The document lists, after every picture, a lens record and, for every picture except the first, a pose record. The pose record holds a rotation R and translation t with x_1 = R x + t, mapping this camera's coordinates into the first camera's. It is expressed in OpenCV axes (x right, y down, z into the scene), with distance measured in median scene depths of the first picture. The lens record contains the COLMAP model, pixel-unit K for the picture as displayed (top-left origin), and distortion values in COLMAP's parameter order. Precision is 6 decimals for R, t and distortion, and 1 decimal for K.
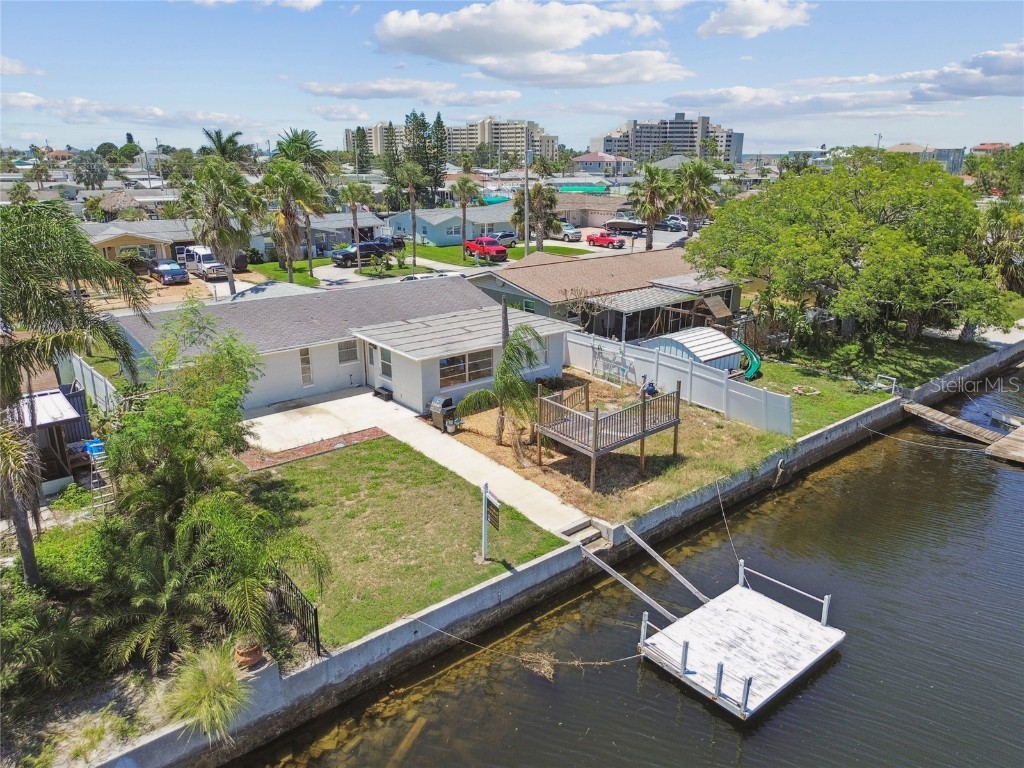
lens RADIAL K [[730.9, 0, 512.0], [0, 730.9, 384.0], [0, 0, 1]] dist [0.059220, -0.062349]
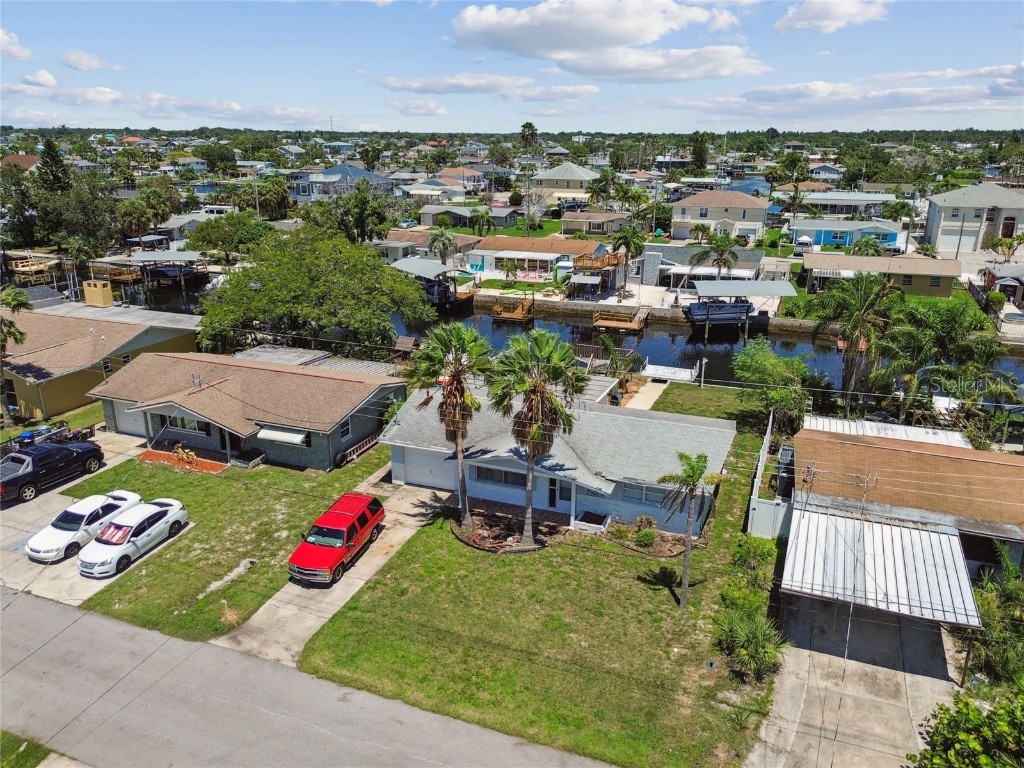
lens RADIAL K [[771.0, 0, 512.0], [0, 771.0, 384.0], [0, 0, 1]] dist [0.075634, -0.087149]
pose [[-0.475085, -0.274265, 0.836106, -1.584078], [0.258395, 0.864811, 0.430505, -0.897289], [-0.841146, 0.420572, -0.339990, 1.936288]]
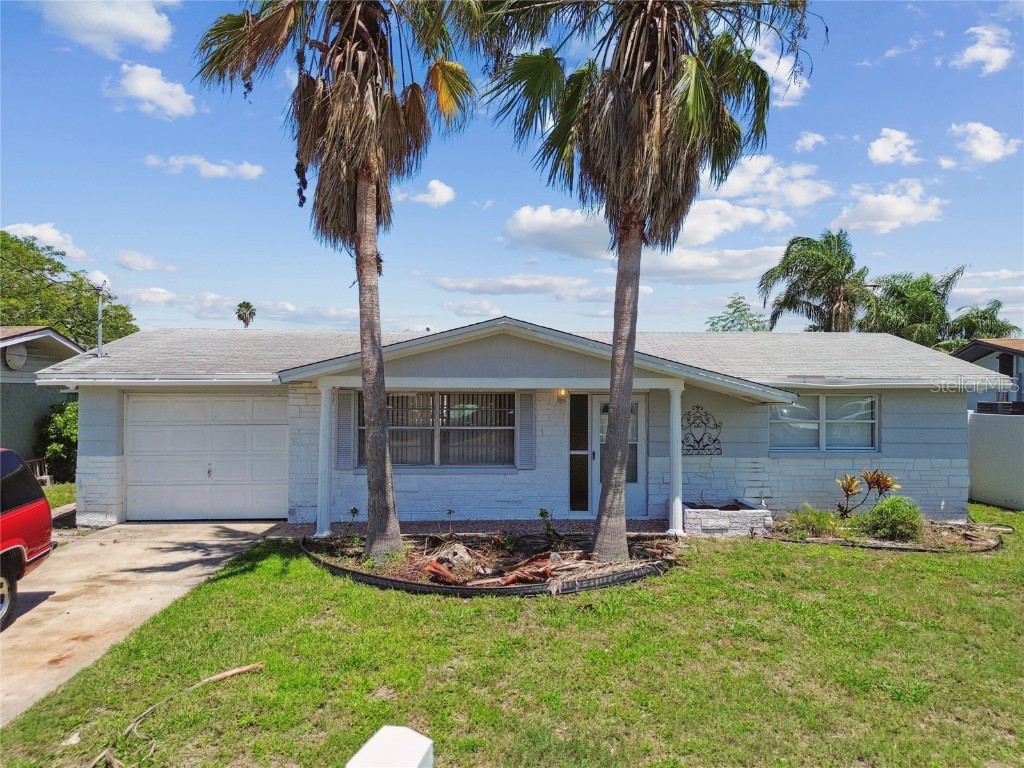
lens RADIAL K [[730.9, 0, 512.0], [0, 730.9, 384.0], [0, 0, 1]] dist [0.059220, -0.062349]
pose [[-0.779093, 0.000142, 0.626908, -0.770310], [0.182479, 0.956751, 0.226559, -0.274084], [-0.599763, 0.290908, -0.745424, 1.861892]]
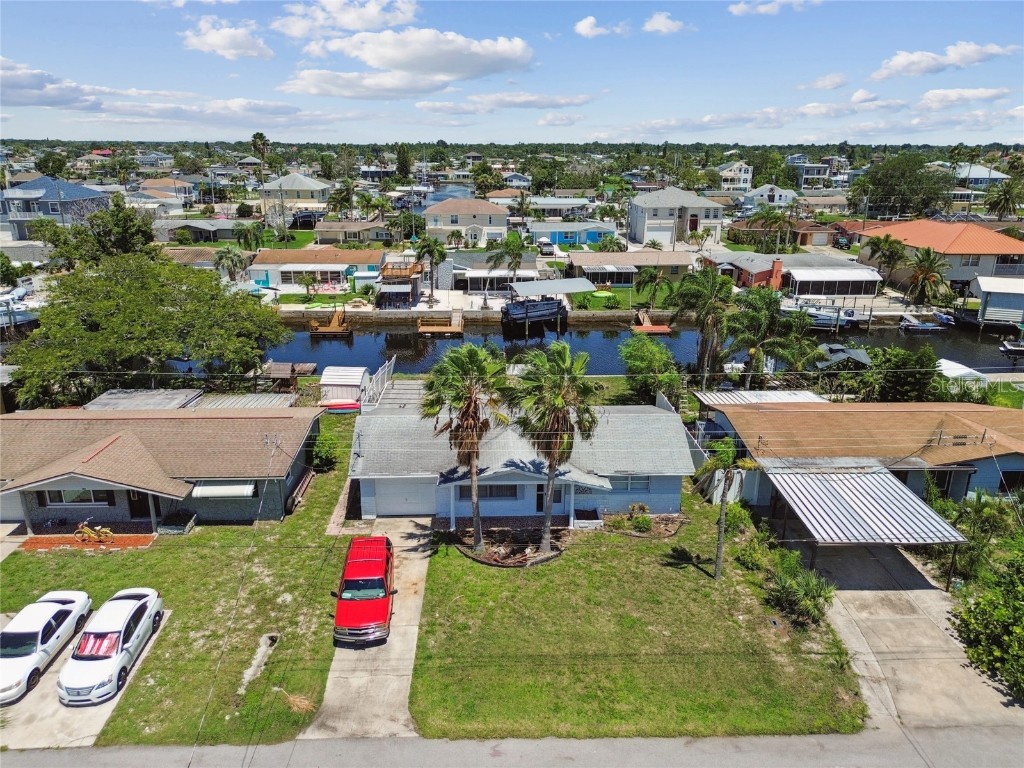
lens RADIAL K [[728.7, 0, 512.0], [0, 728.7, 384.0], [0, 0, 1]] dist [0.061930, -0.058410]
pose [[-0.783618, -0.198381, 0.588716, -1.216714], [0.179086, 0.835280, 0.519841, -1.000343], [-0.594870, 0.512788, -0.619014, 2.248935]]
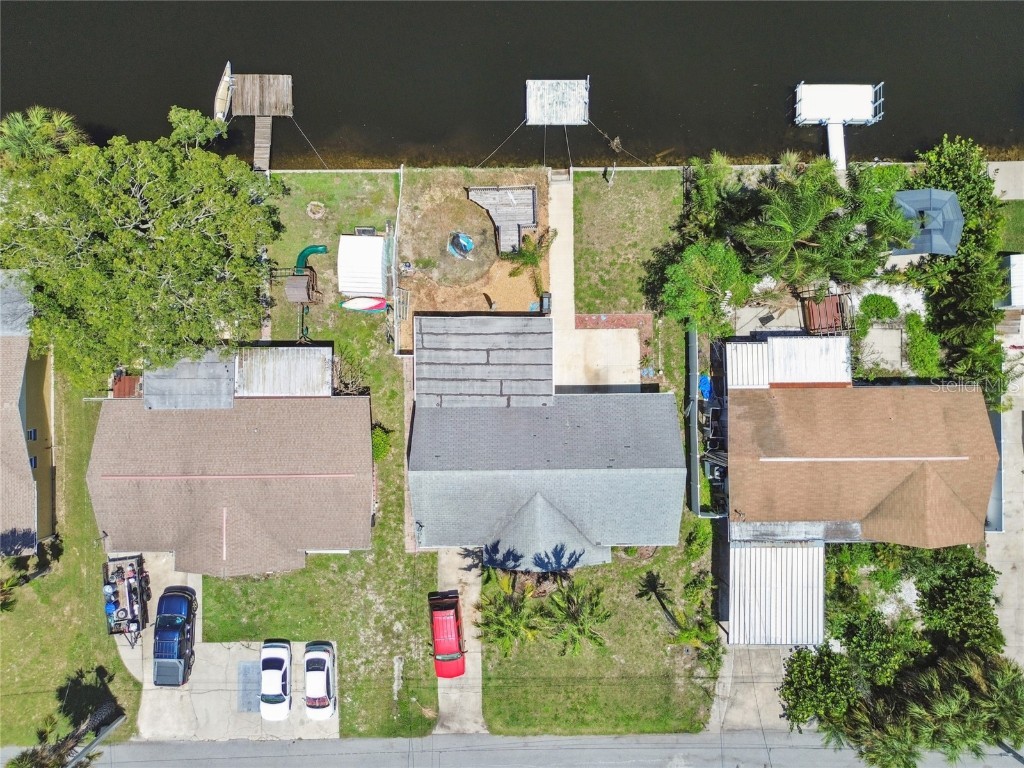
lens RADIAL K [[725.1, 0, 512.0], [0, 725.1, 384.0], [0, 0, 1]] dist [0.064316, -0.064785]
pose [[-0.770862, -0.636999, -0.001766, -0.162835], [0.183342, -0.224524, 0.957066, -1.786470], [-0.610047, 0.737442, 0.289866, 0.747078]]
